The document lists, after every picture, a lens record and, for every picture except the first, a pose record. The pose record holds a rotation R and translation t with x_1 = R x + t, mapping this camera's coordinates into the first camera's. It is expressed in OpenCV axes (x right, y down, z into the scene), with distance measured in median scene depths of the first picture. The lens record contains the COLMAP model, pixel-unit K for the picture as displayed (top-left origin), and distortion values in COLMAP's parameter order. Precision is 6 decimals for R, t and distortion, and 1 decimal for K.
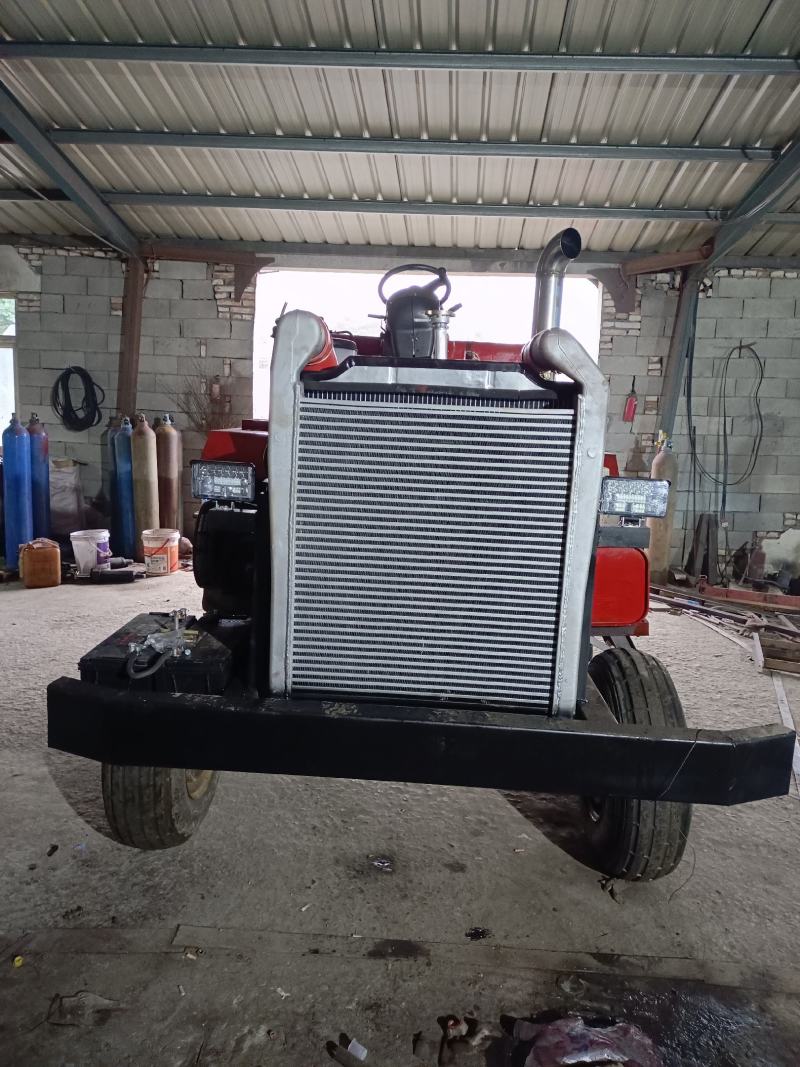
lens RADIAL K [[782.4, 0, 389.7], [0, 782.4, 530.3], [0, 0, 1]] dist [0.060916, -0.067746]
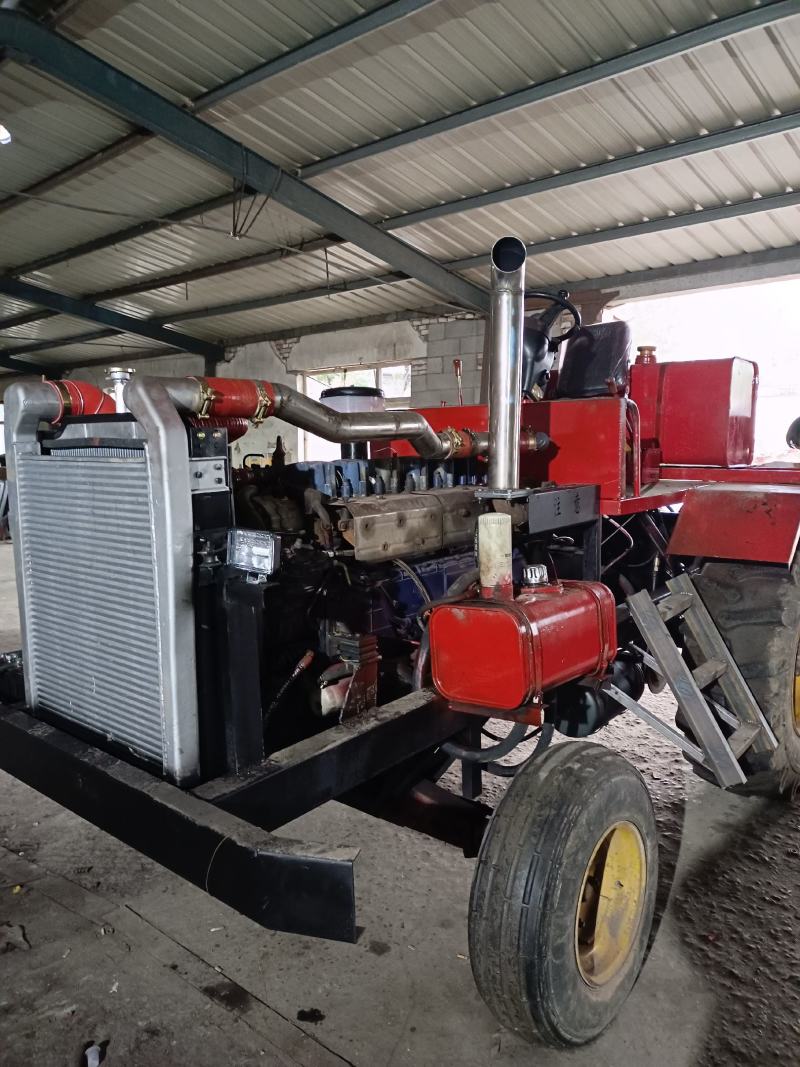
lens RADIAL K [[775.6, 0, 393.8], [0, 775.6, 532.4], [0, 0, 1]] dist [0.064620, -0.072315]
pose [[0.789135, 0.019866, -0.613898, 0.604302], [-0.047949, 0.998419, -0.029326, -0.027173], [0.612345, 0.052578, 0.788840, 0.245517]]
